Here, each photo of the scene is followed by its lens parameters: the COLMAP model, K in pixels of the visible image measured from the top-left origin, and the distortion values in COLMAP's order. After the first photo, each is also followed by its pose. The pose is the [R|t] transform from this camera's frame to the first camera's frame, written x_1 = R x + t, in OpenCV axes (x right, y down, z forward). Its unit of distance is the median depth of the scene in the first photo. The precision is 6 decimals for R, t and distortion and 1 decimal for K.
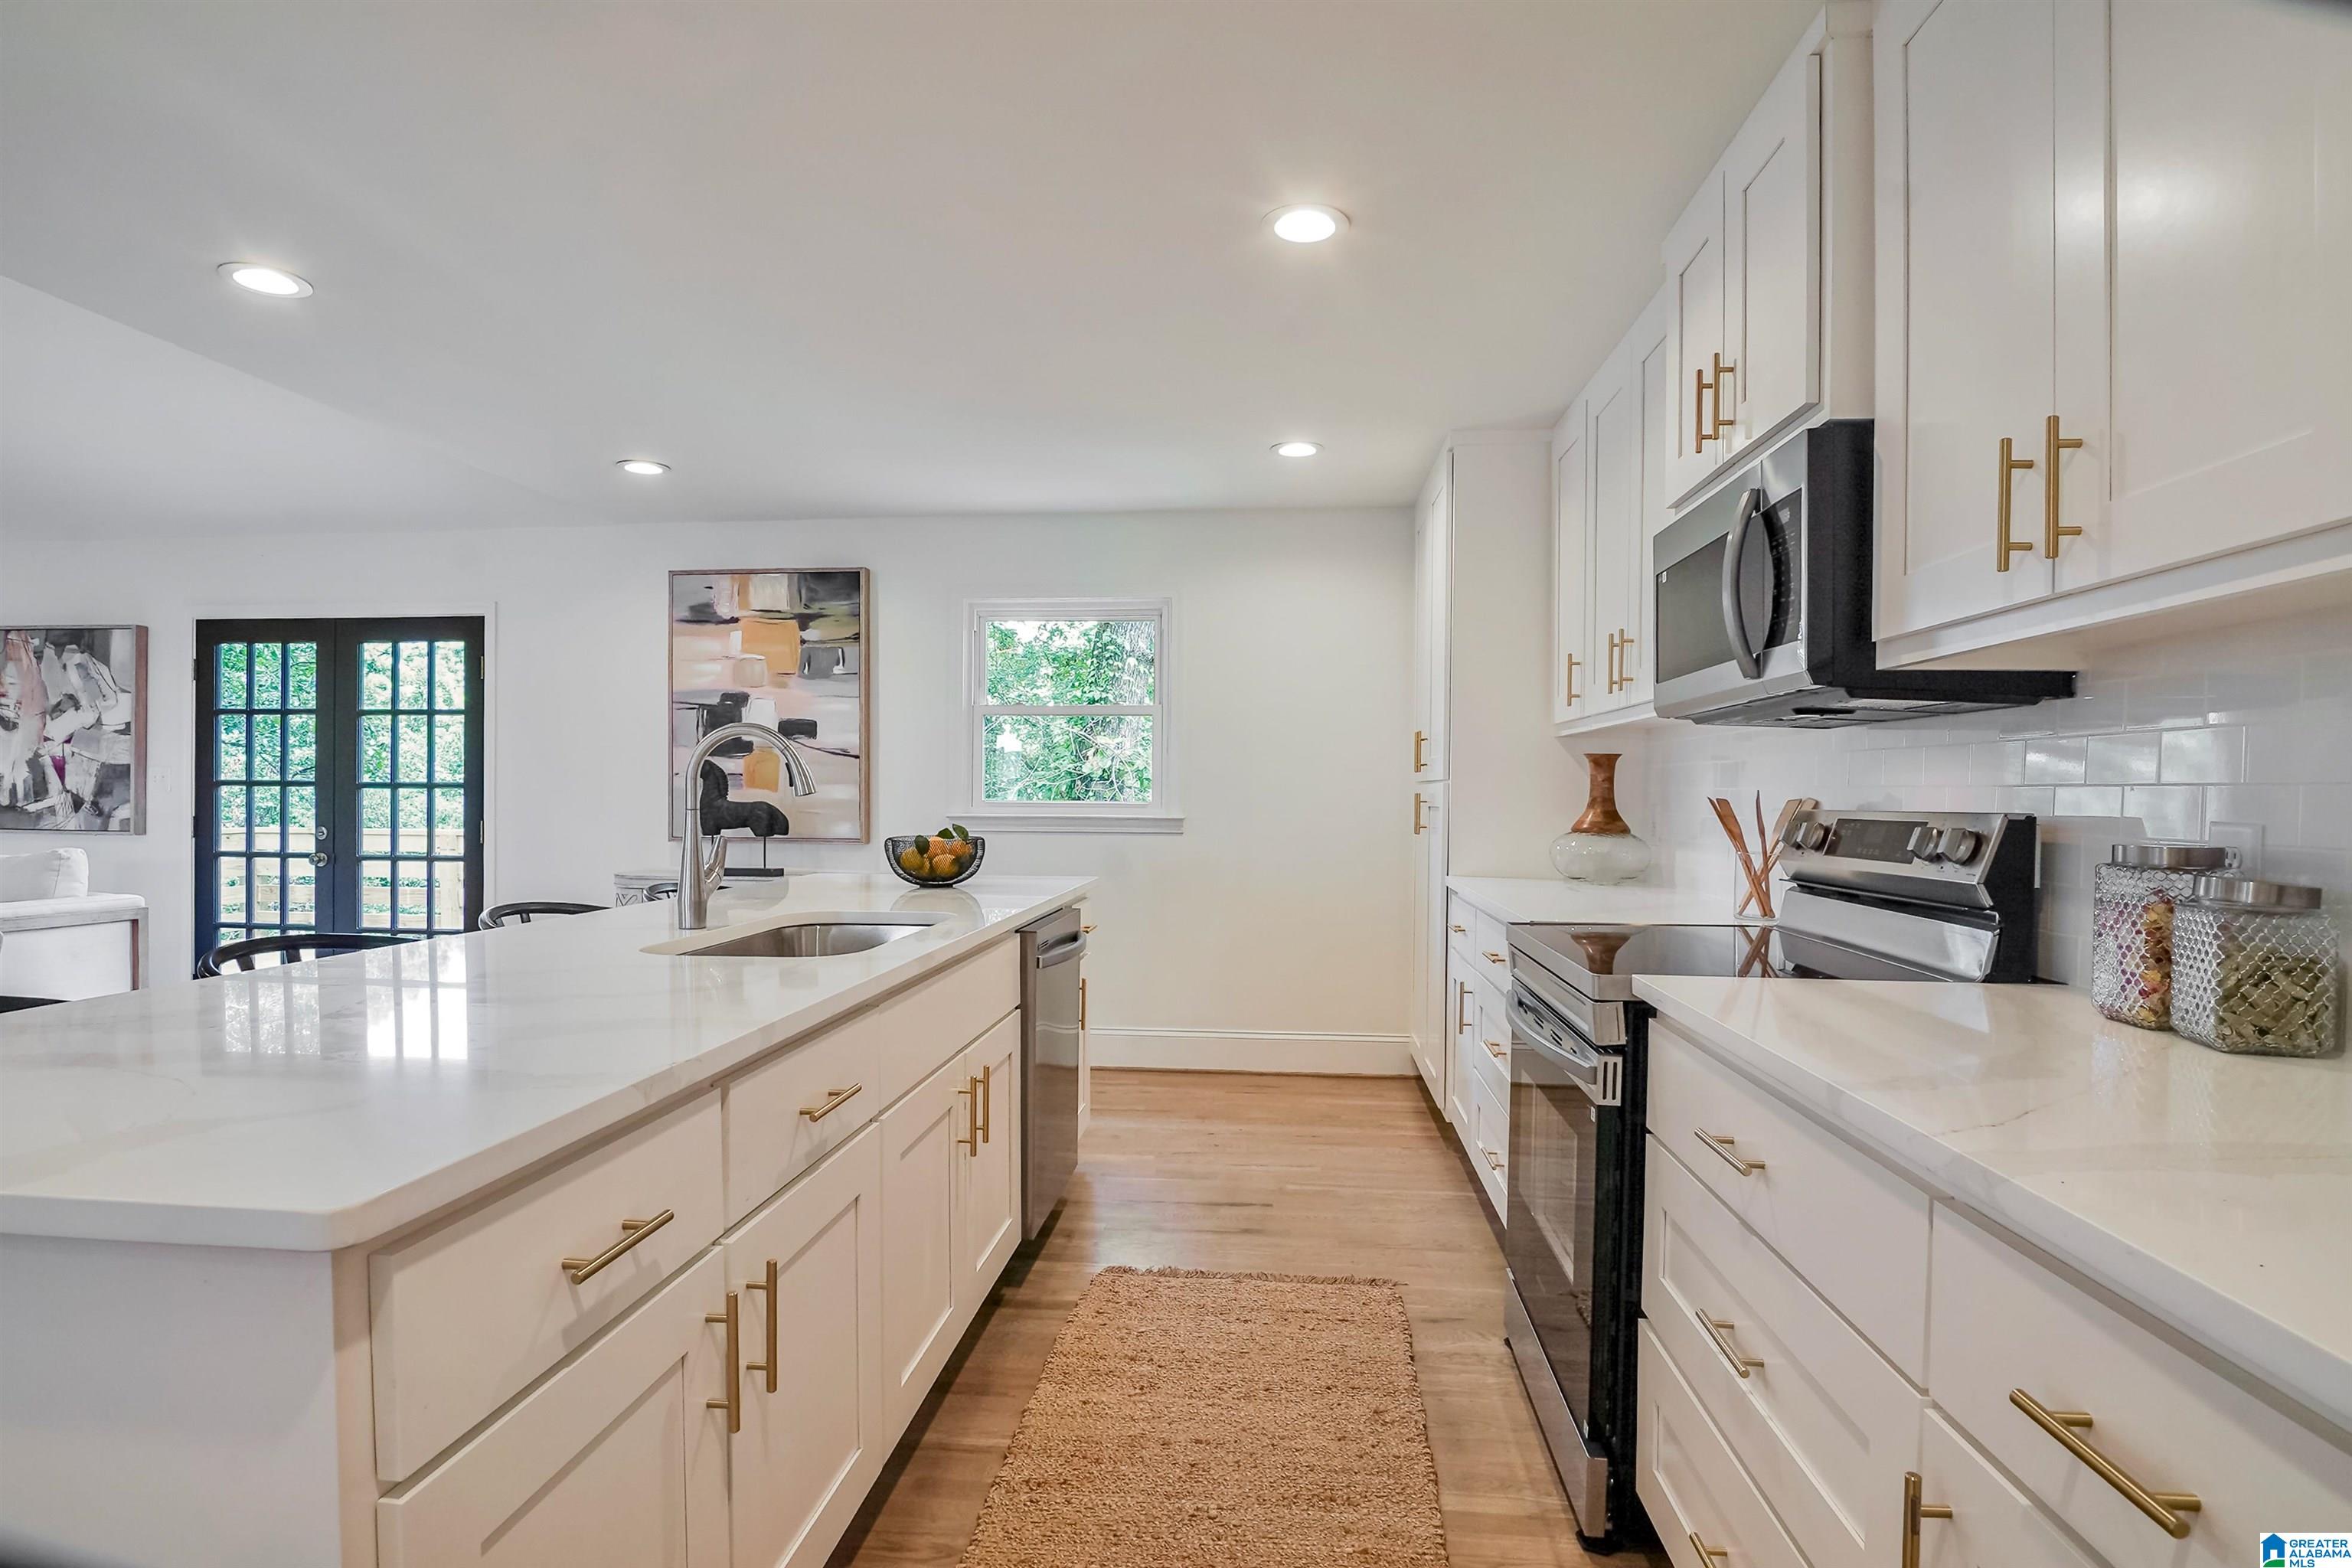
lens RADIAL K [[1216.7, 0, 1166.0], [0, 1216.7, 799.5], [0, 0, 1]] dist [-0.022983, -0.000125]
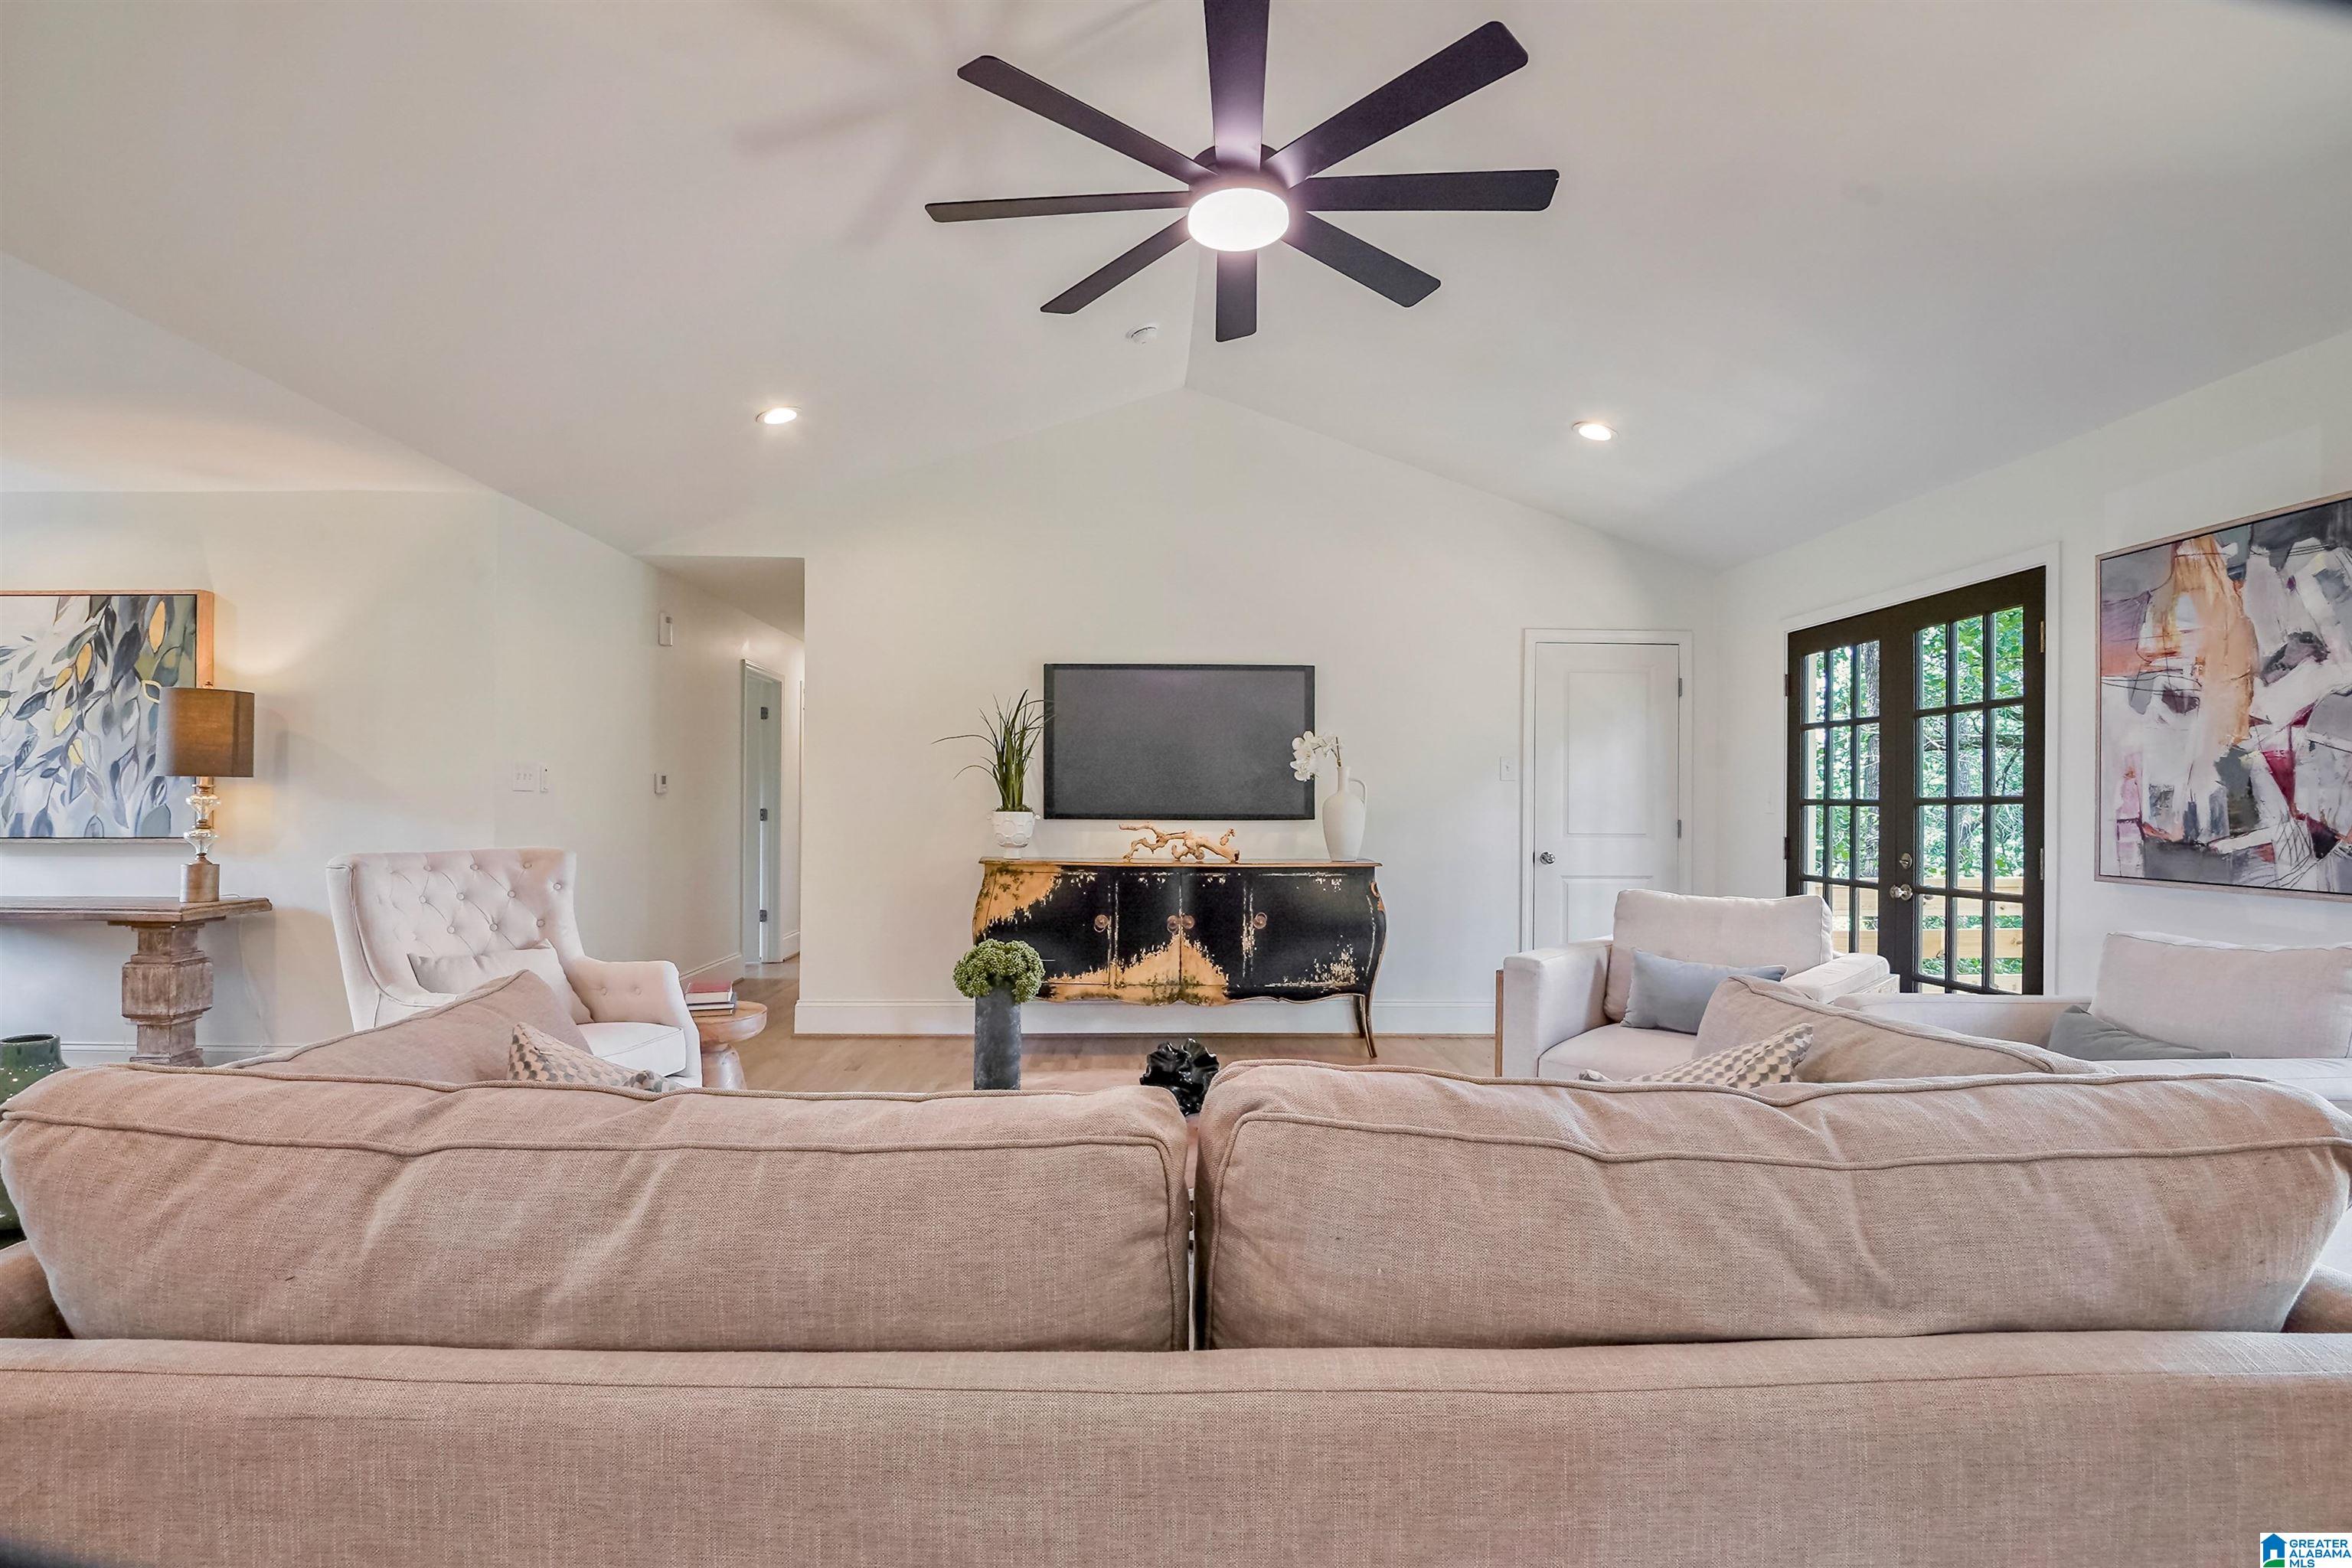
lens RADIAL K [[1149.3, 0, 1167.3], [0, 1149.3, 794.2], [0, 0, 1]] dist [-0.021850, -0.002015]
pose [[0.150440, -0.015516, -0.988497, -0.506701], [-0.011898, 0.999776, -0.017503, -0.002311], [0.988547, 0.014395, 0.150222, 0.430562]]
